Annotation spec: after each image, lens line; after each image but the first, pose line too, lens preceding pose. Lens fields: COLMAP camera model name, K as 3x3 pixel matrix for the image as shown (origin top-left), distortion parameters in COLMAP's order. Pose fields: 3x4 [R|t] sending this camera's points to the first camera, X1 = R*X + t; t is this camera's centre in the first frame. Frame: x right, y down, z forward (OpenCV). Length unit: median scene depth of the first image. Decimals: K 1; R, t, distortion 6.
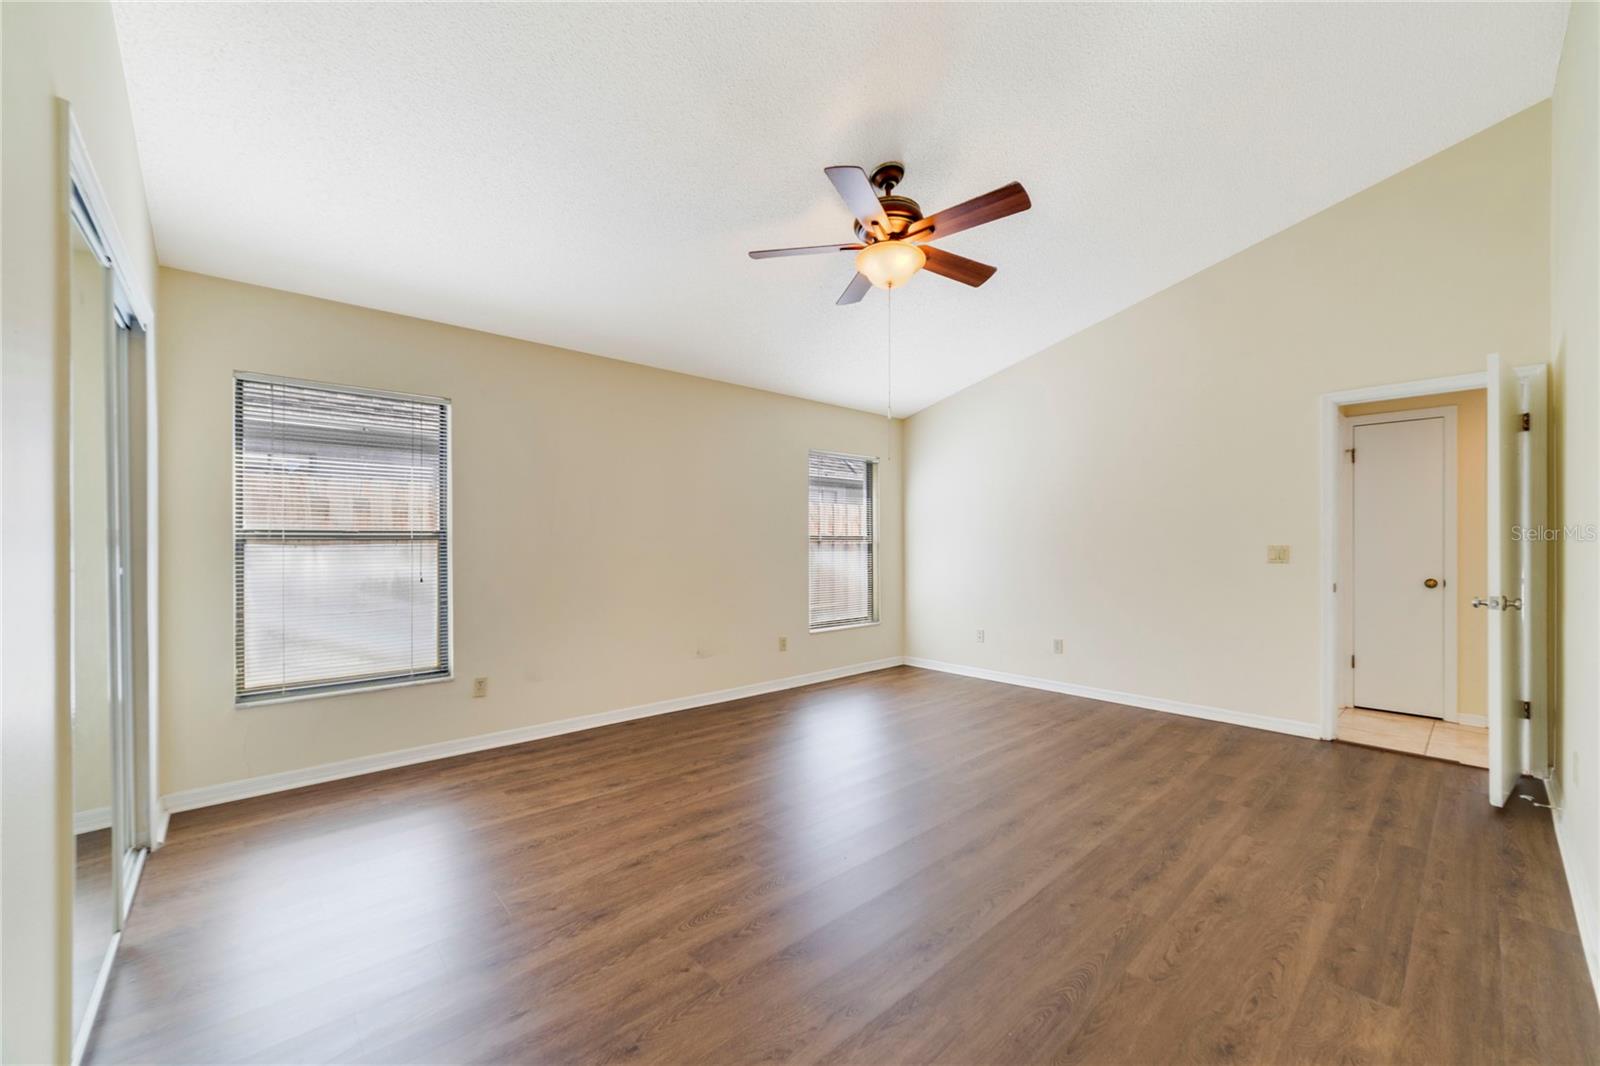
lens RADIAL K [[623.6, 0, 804.0], [0, 623.6, 543.6], [0, 0, 1]] dist [-0.024678, 0.004961]
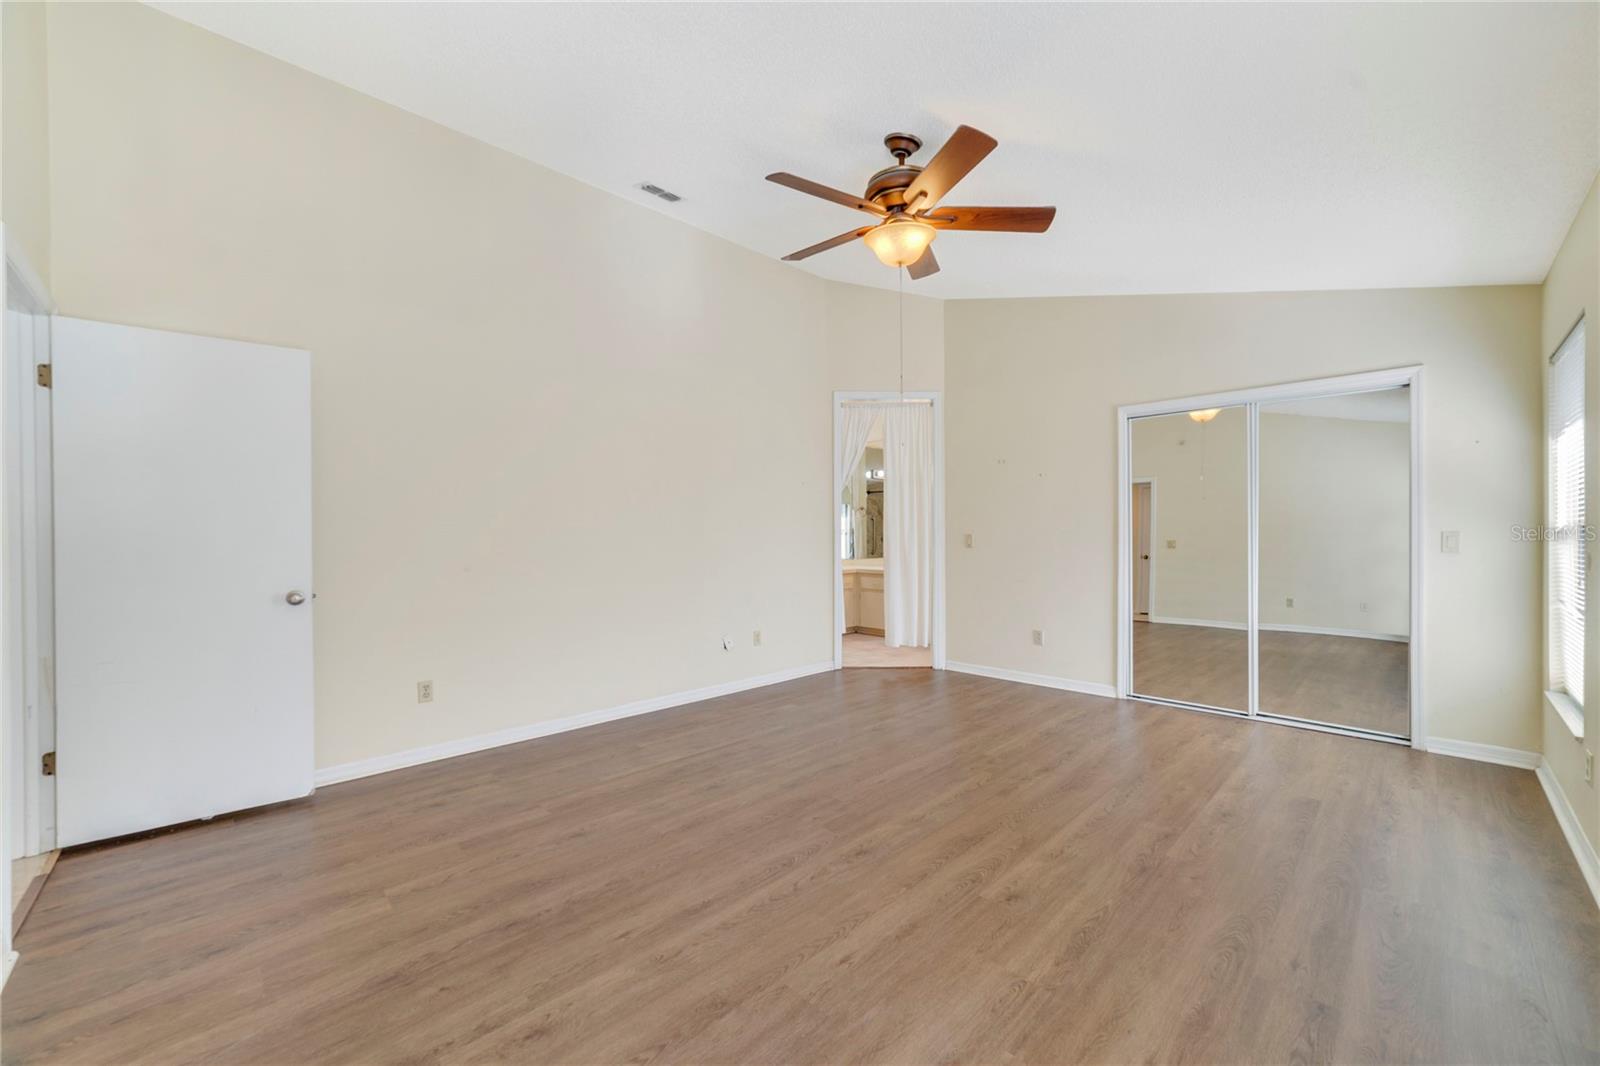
lens RADIAL K [[619.3, 0, 803.5], [0, 619.3, 535.7], [0, 0, 1]] dist [-0.024634, 0.008295]
pose [[-0.999078, 0.007465, -0.042267, 0.358837], [0.007350, 0.999969, 0.002875, -0.001952], [0.042288, 0.002561, -0.999102, 2.118718]]
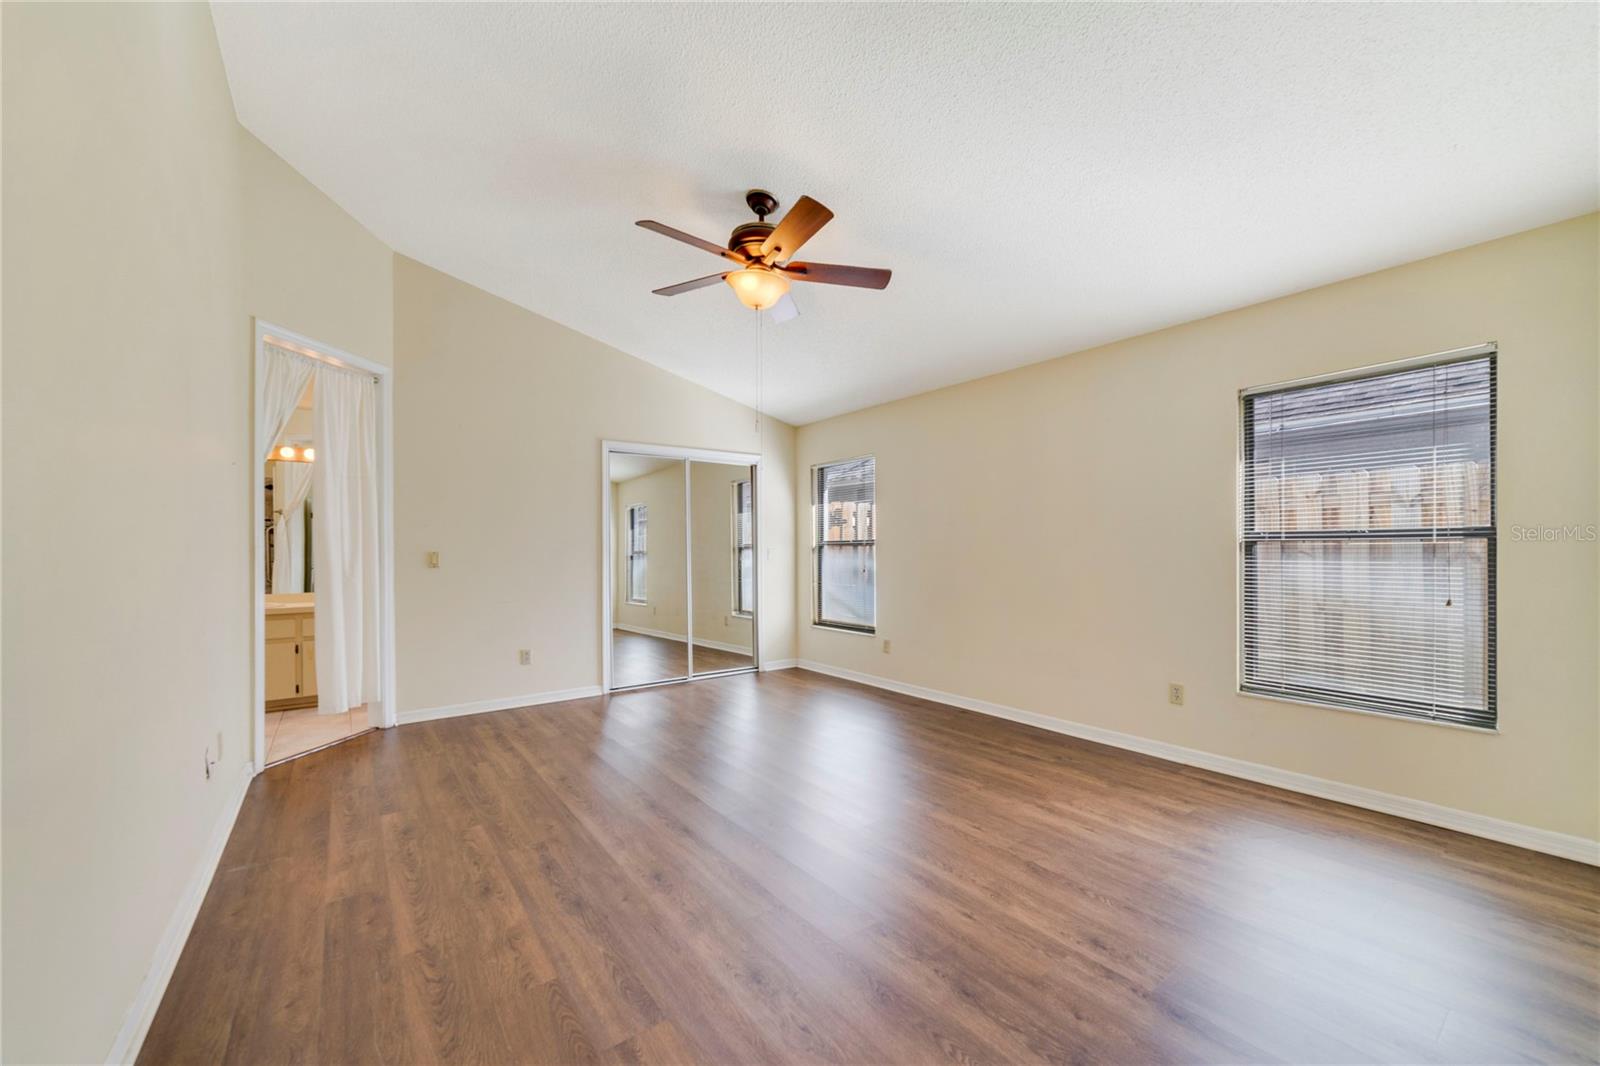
lens RADIAL K [[623.6, 0, 804.0], [0, 623.6, 543.6], [0, 0, 1]] dist [-0.024678, 0.004961]
pose [[-0.094197, -0.006572, -0.995532, 1.315303], [0.006685, 0.999951, -0.007234, -0.001326], [0.995531, -0.007336, -0.094148, 1.287469]]
